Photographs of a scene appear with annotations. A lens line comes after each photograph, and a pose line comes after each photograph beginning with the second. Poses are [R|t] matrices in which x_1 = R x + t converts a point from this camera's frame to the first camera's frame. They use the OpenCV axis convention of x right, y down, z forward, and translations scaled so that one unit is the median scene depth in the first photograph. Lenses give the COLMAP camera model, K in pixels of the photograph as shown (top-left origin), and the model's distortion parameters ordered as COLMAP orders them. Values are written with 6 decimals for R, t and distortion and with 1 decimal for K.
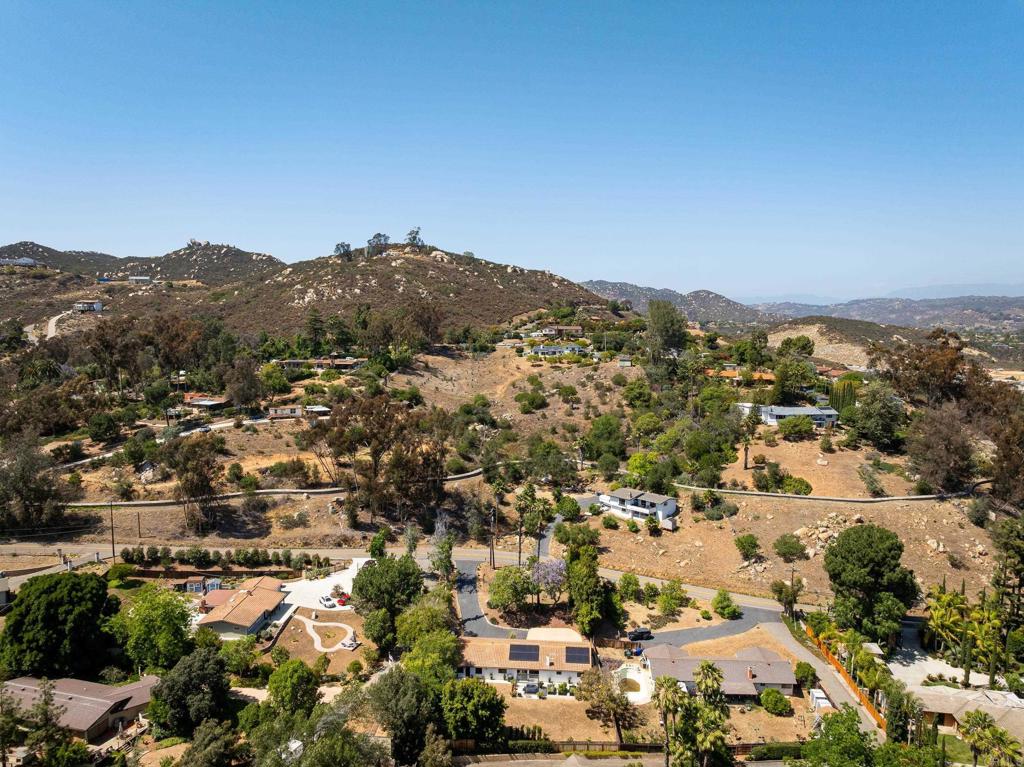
lens RADIAL K [[722.2, 0, 511.1], [0, 722.2, 382.8], [0, 0, 1]] dist [-0.040505, 0.004579]
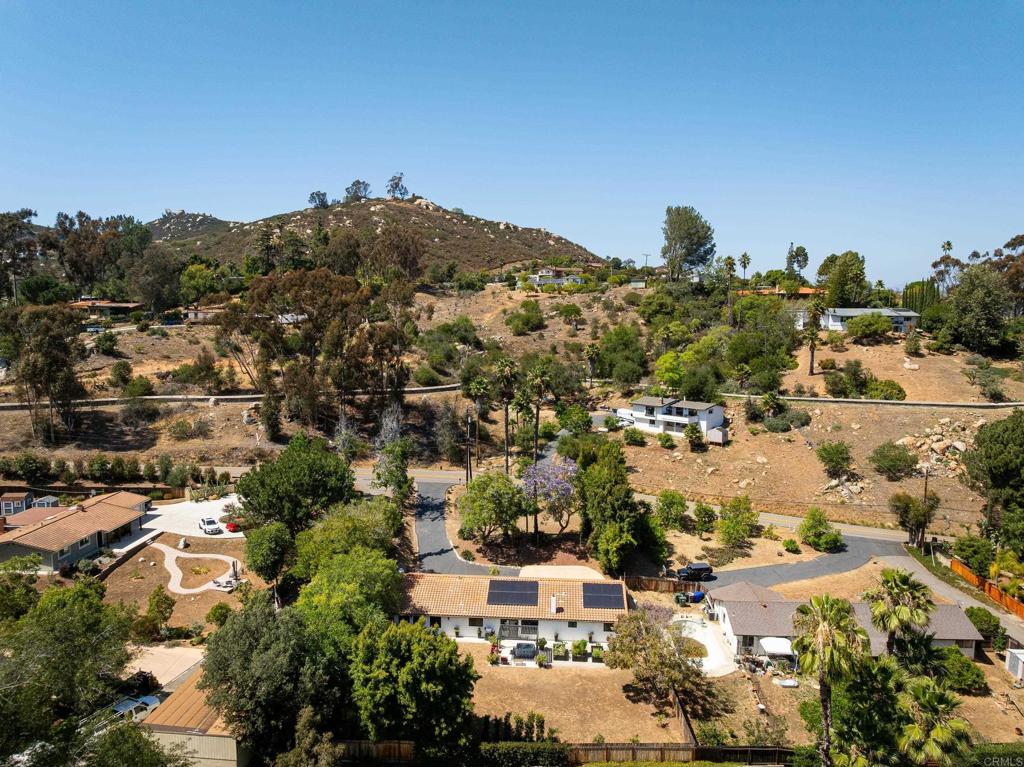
lens RADIAL K [[722.2, 0, 509.8], [0, 722.2, 383.4], [0, 0, 1]] dist [-0.040505, 0.004579]
pose [[0.999984, -0.002760, 0.005025, 0.009190], [0.002737, 0.999986, 0.004515, 0.140962], [-0.005038, -0.004501, 0.999977, 0.286078]]
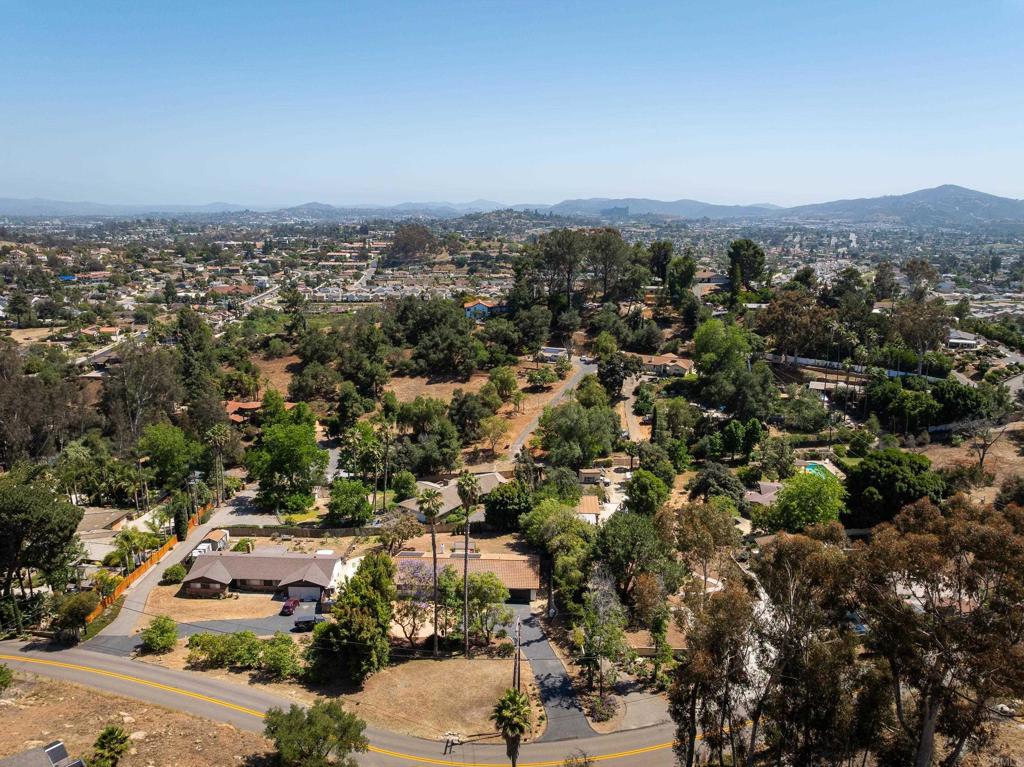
lens RADIAL K [[722.2, 0, 509.7], [0, 722.2, 382.0], [0, 0, 1]] dist [-0.040505, 0.004579]
pose [[-0.999370, -0.005780, -0.035026, -0.003565], [-0.016855, 0.945614, 0.324853, -0.113851], [0.031244, 0.325239, -0.945116, 1.296874]]
